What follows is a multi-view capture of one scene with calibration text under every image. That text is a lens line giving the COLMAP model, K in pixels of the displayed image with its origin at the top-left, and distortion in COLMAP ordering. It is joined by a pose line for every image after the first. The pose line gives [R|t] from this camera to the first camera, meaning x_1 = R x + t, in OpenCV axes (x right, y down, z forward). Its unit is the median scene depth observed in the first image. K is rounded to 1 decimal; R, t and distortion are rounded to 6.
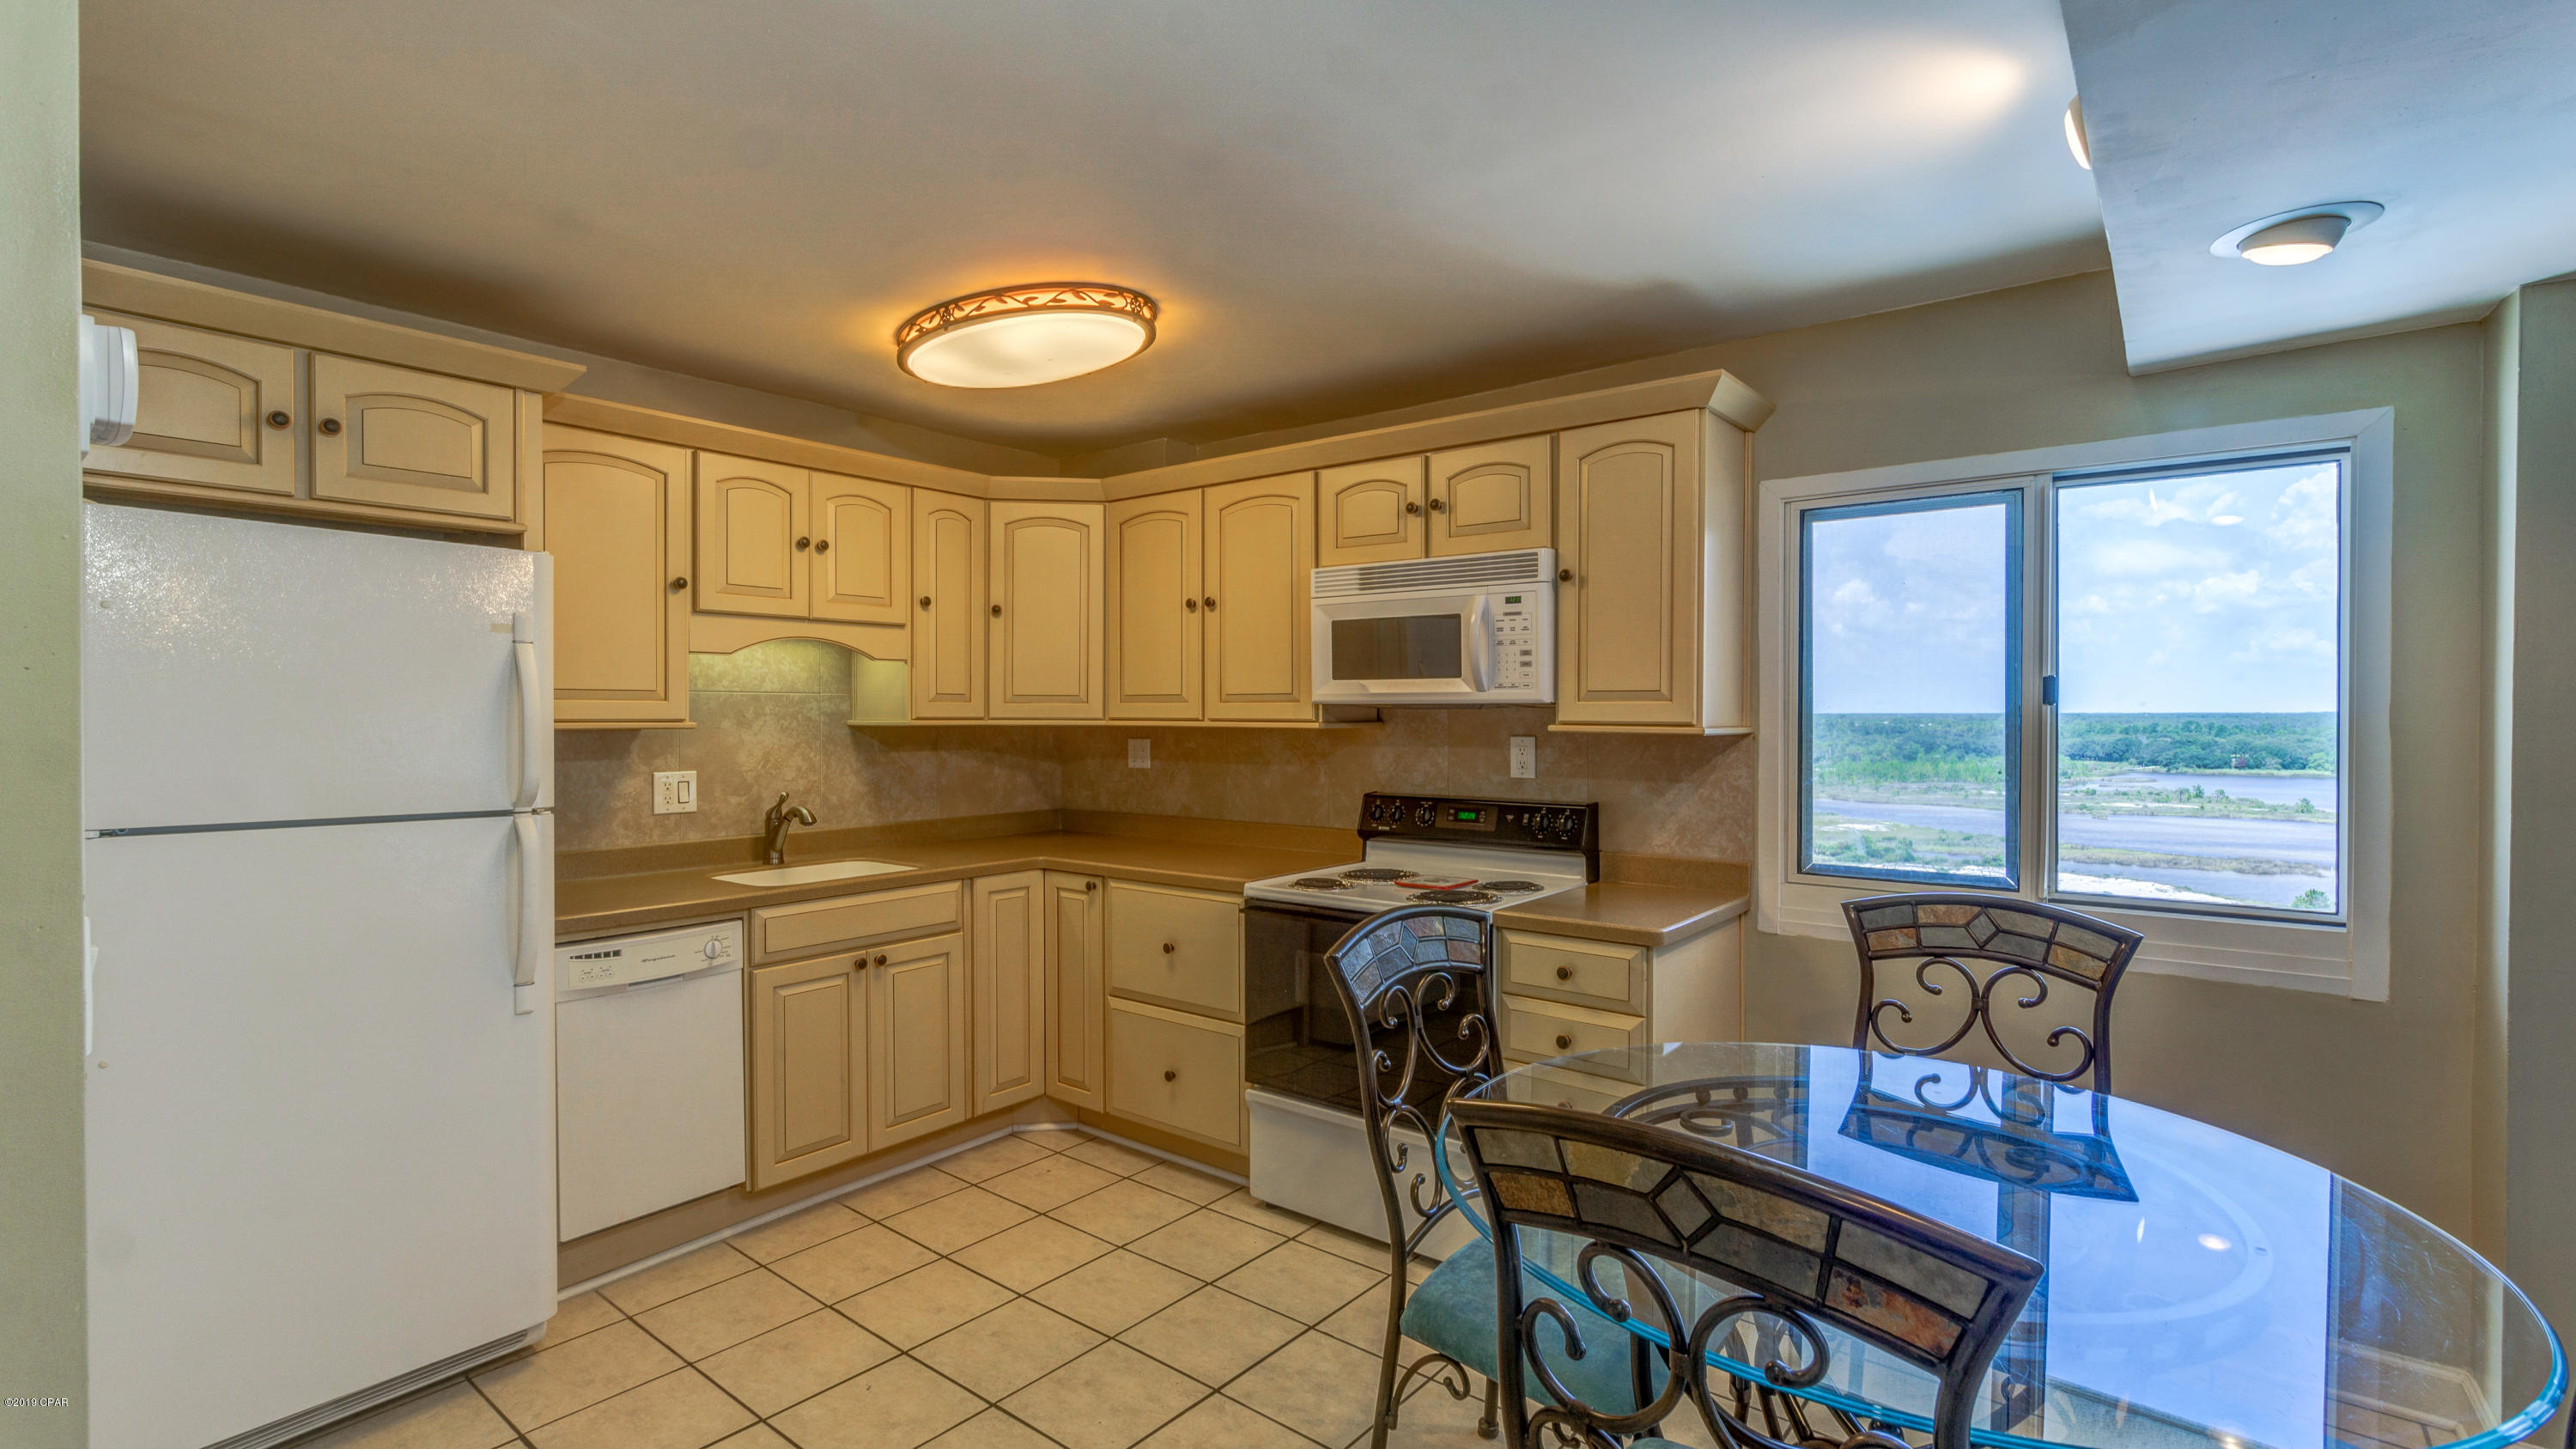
lens RADIAL K [[1202.4, 0, 1362.9], [0, 1202.4, 734.9], [0, 0, 1]] dist [-0.005952, 0.001027]
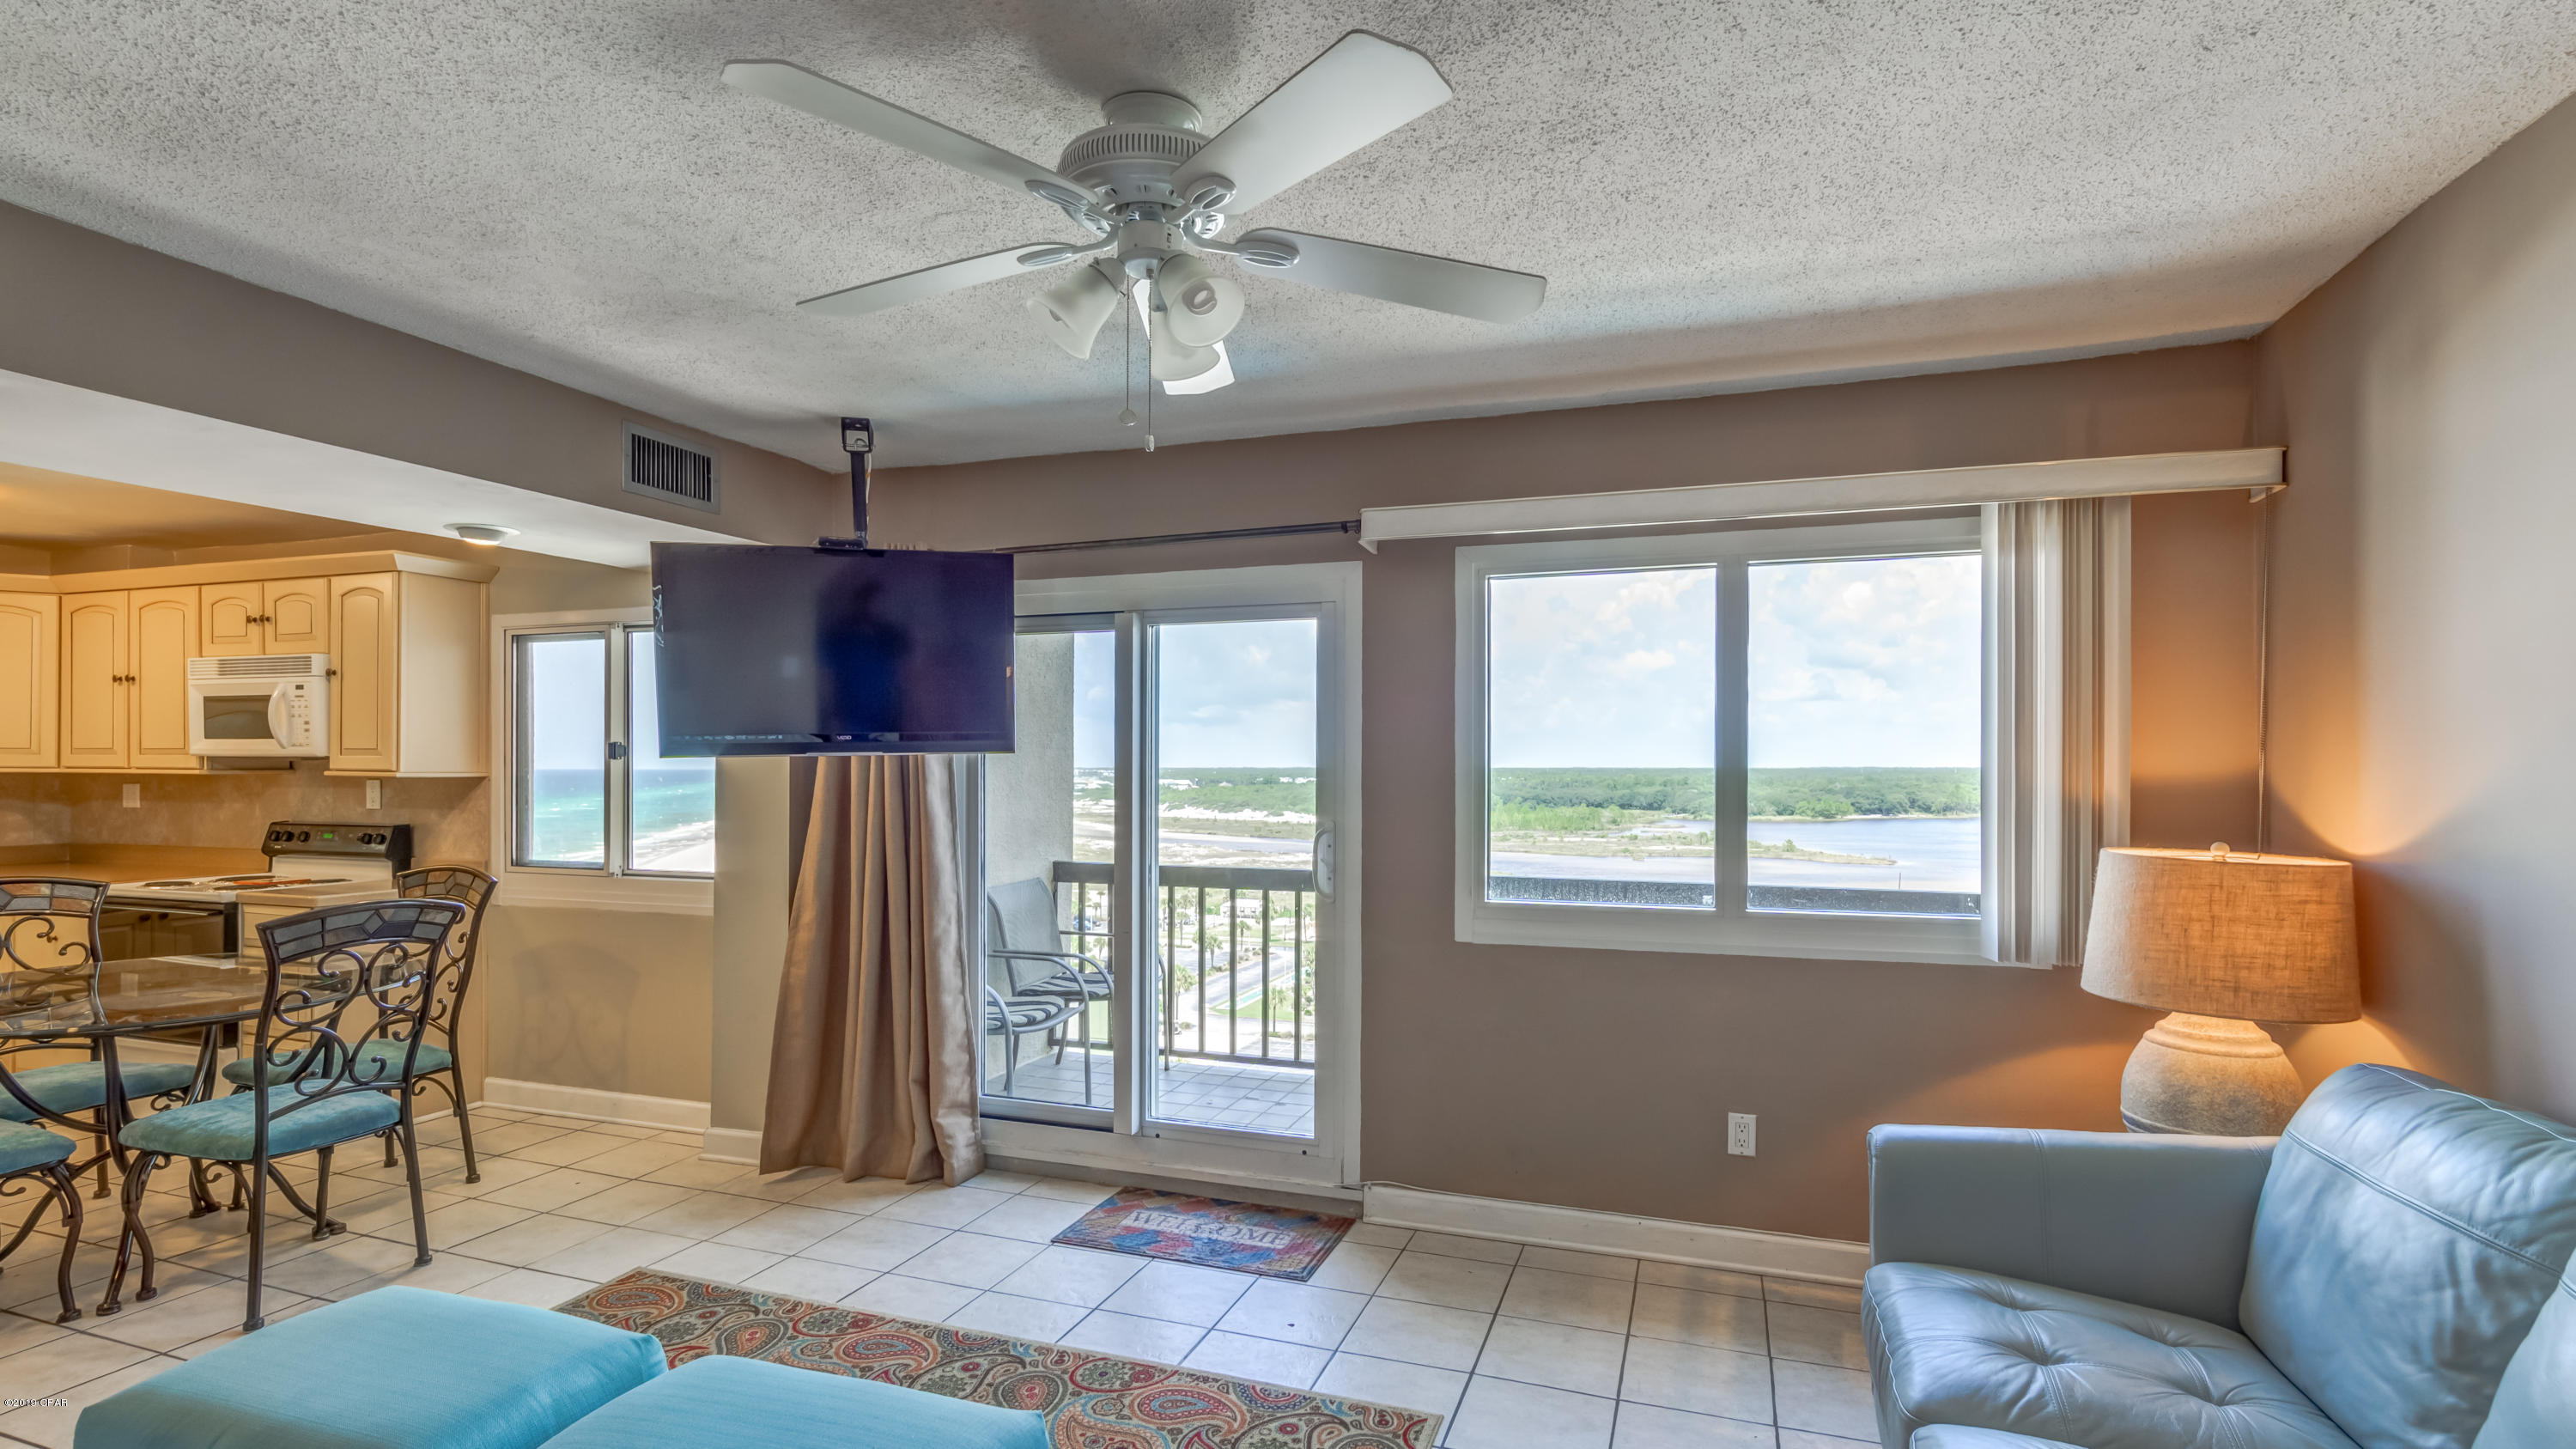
lens RADIAL K [[1202.4, 0, 1391.8], [0, 1202.4, 778.8], [0, 0, 1]] dist [-0.005952, 0.001027]
pose [[0.944099, -0.000343, 0.329663, 0.688970], [0.003160, 0.999963, -0.008009, 0.013024], [-0.329648, 0.008603, 0.944065, -0.635904]]
